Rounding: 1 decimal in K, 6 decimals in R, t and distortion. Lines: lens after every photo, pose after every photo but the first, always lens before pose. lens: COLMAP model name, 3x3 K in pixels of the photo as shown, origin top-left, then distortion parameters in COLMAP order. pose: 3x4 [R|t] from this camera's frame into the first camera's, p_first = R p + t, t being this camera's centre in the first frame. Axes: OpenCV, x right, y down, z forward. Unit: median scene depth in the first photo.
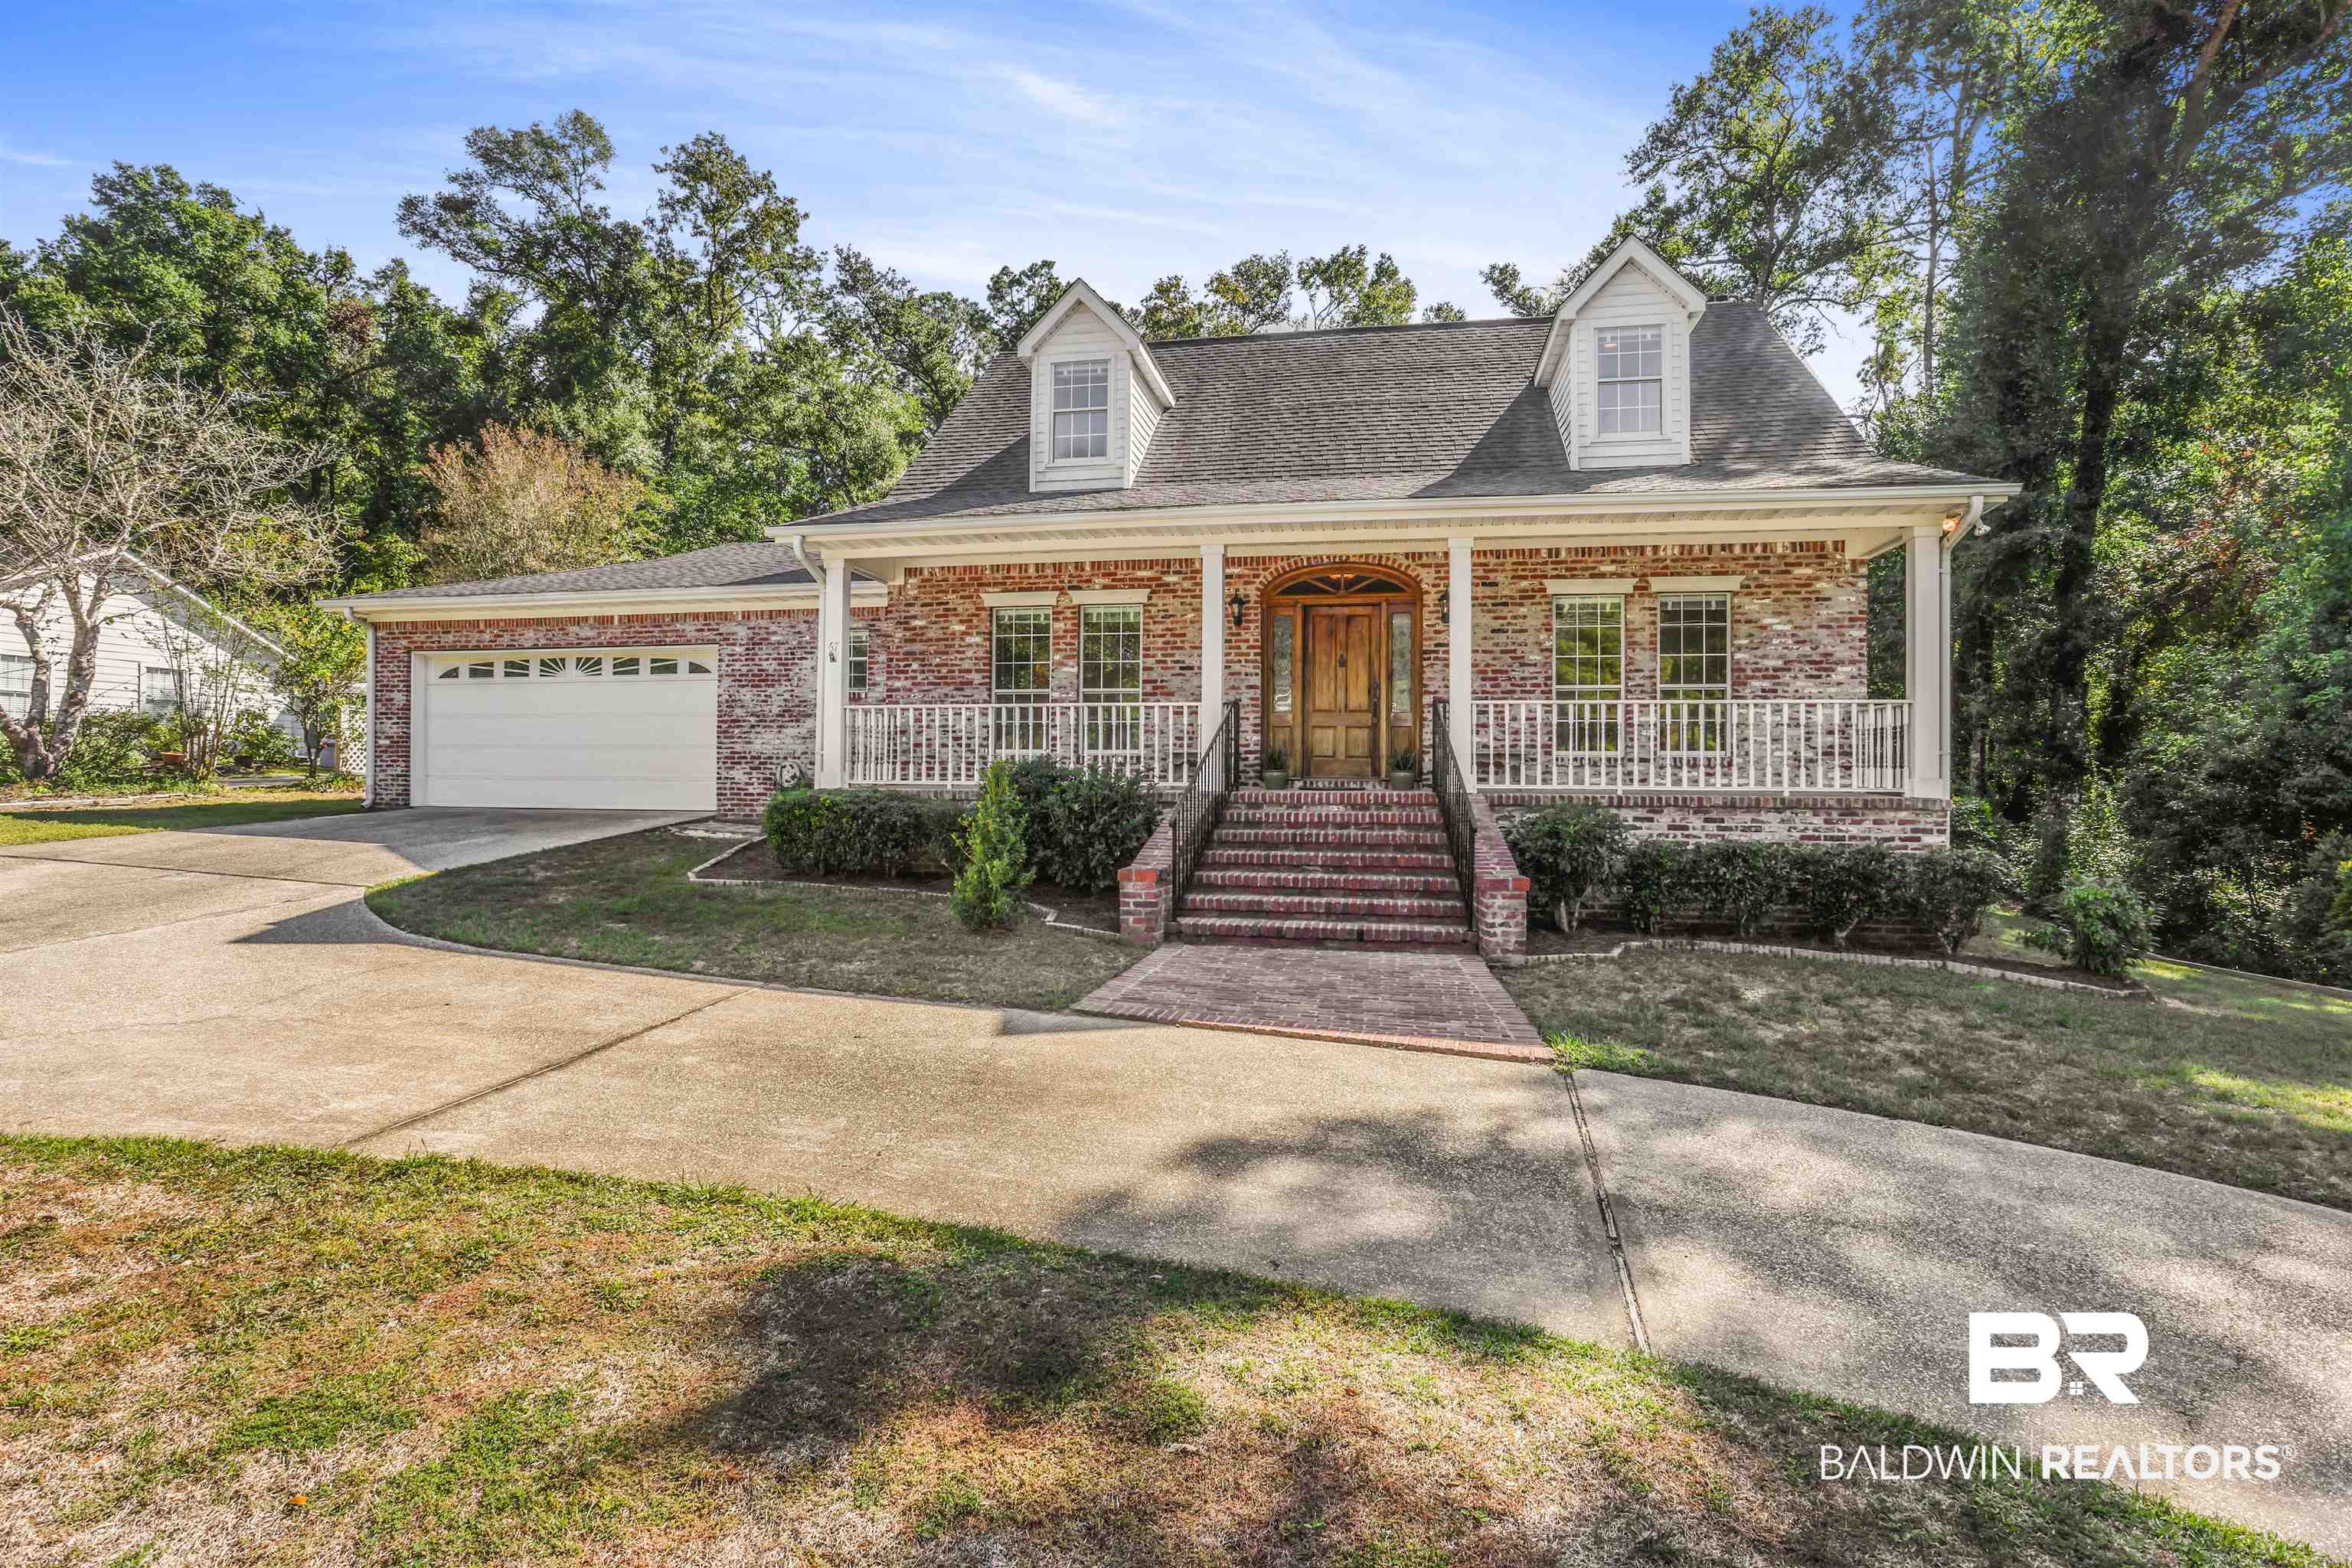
lens RADIAL K [[1149.0, 0, 1172.9], [0, 1149.0, 780.3], [0, 0, 1]] dist [-0.000517, -0.000014]
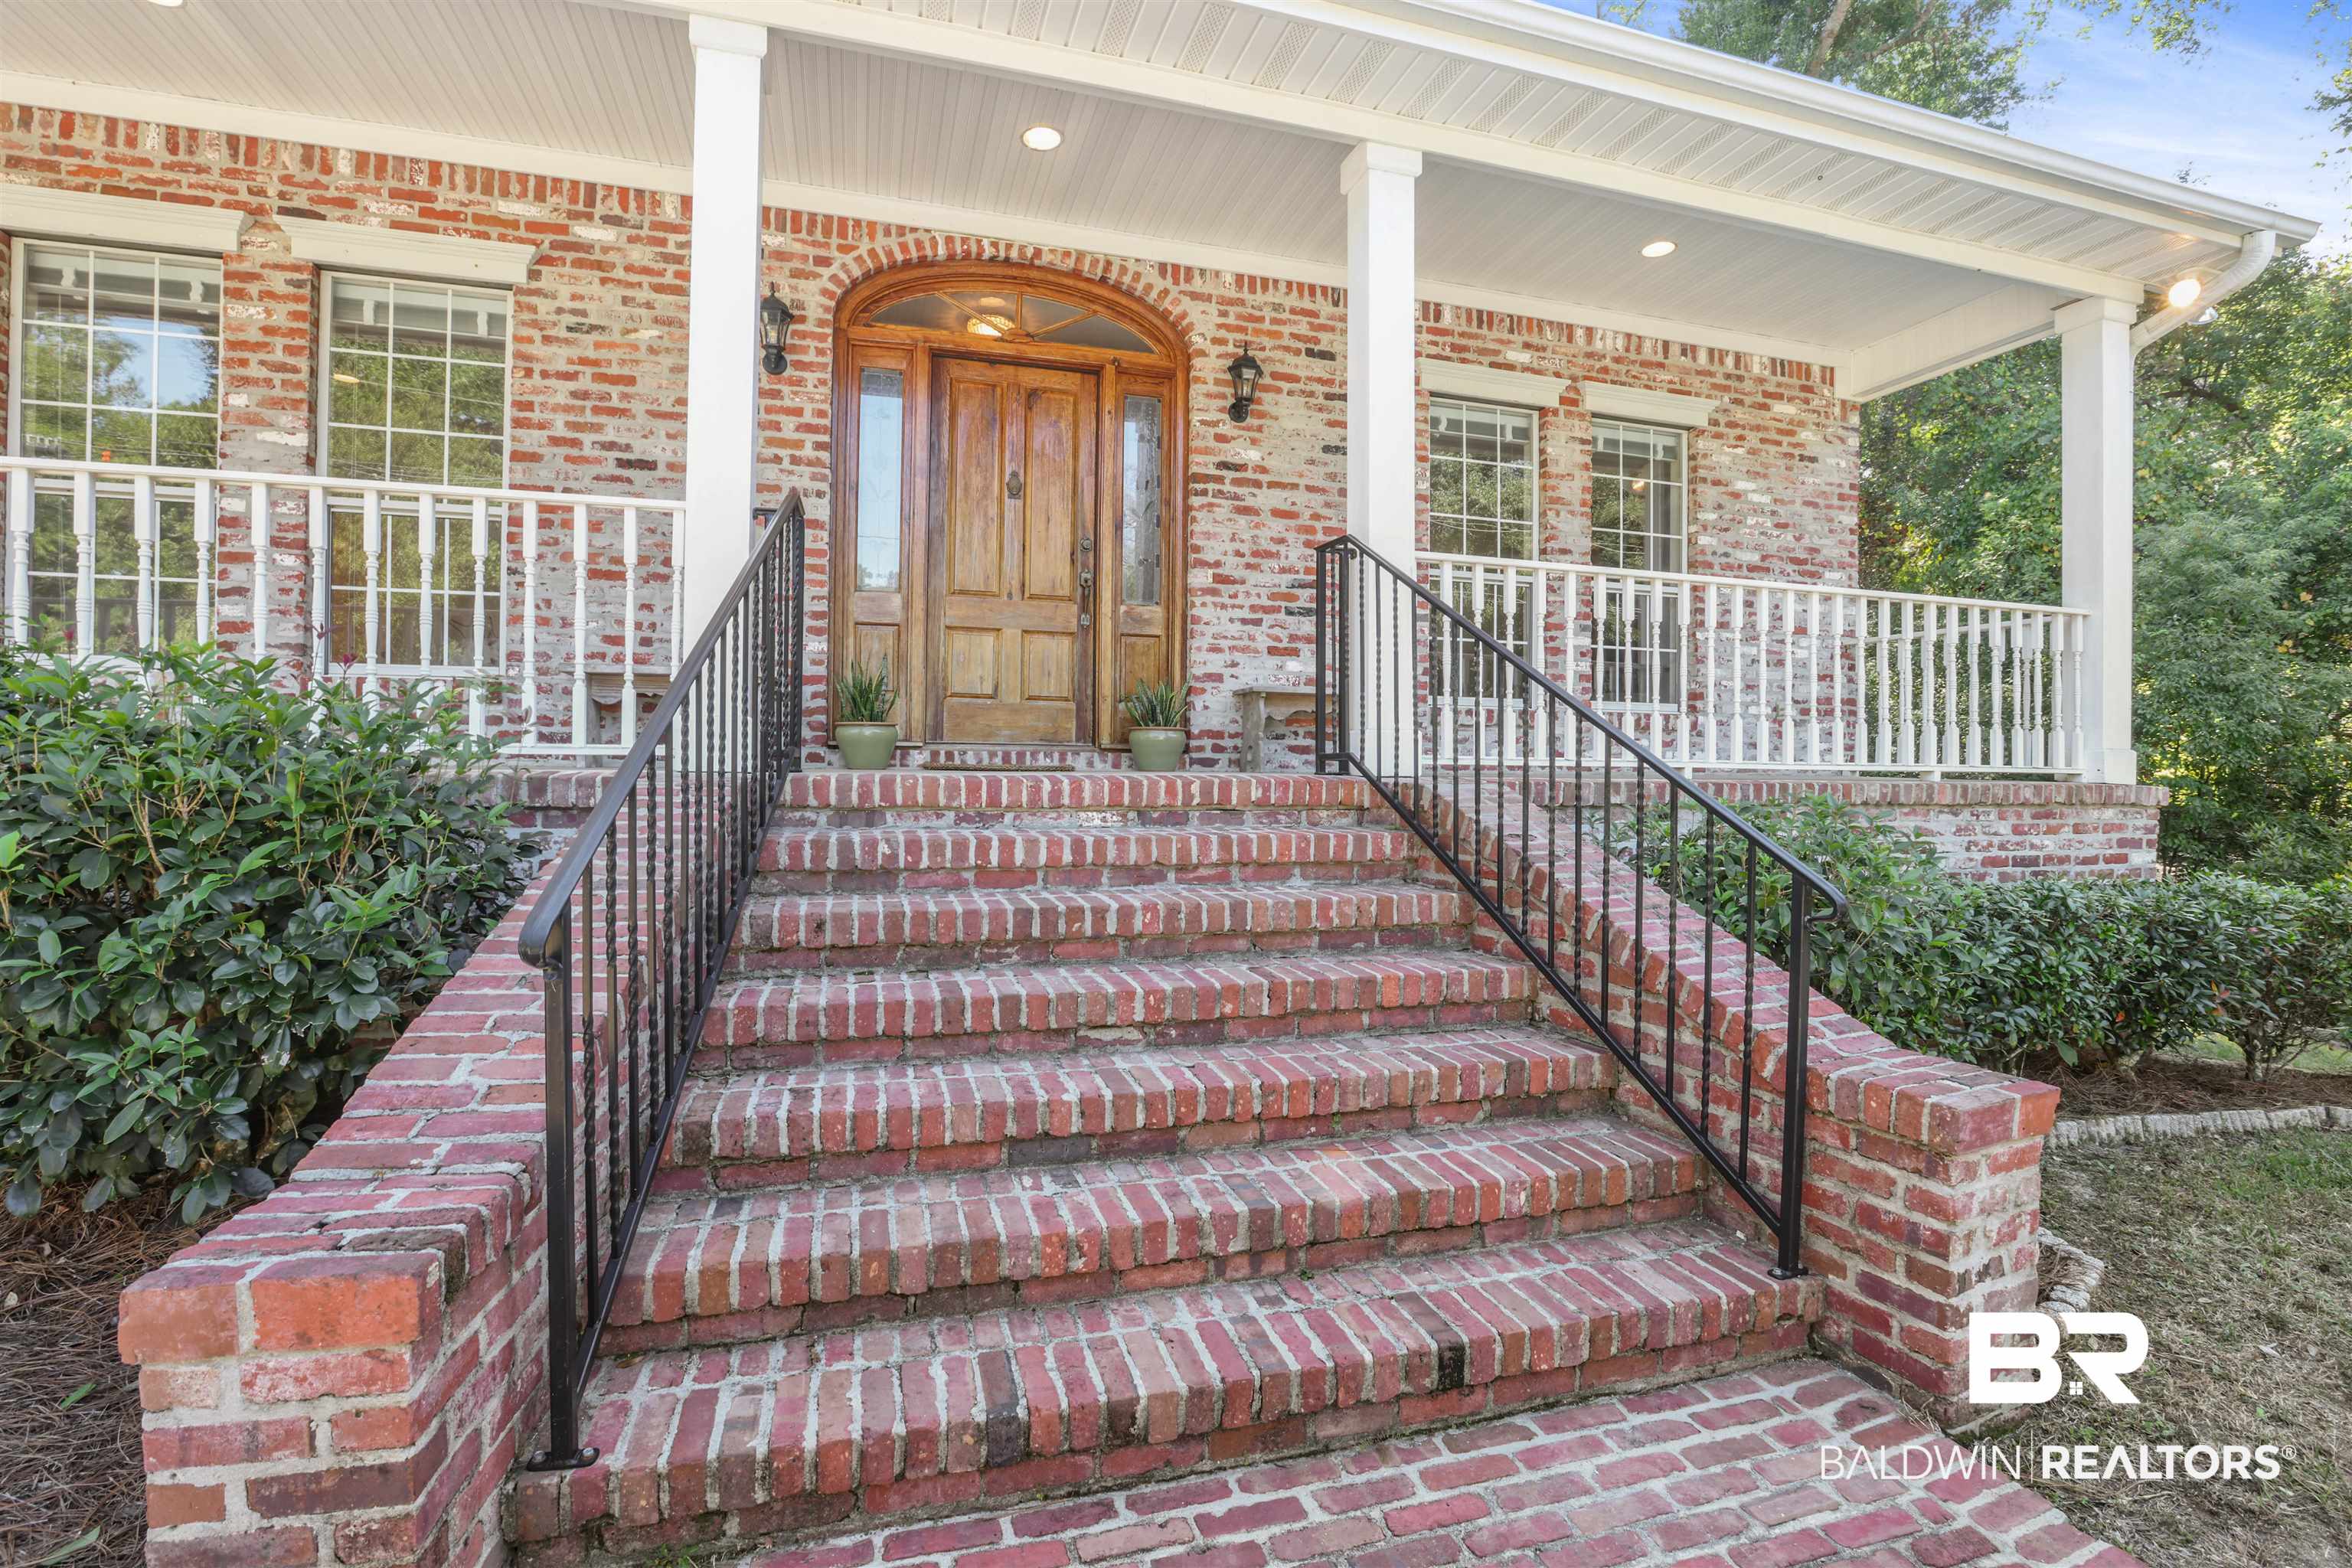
lens RADIAL K [[1079.6, 0, 1178.7], [0, 1079.6, 769.1], [0, 0, 1]] dist [-0.040693, 0.008061]
pose [[0.885566, 0.002330, 0.464507, 0.008087], [-0.002838, 0.999996, 0.000394, 0.007894], [-0.464504, -0.001667, 0.885569, 0.642862]]
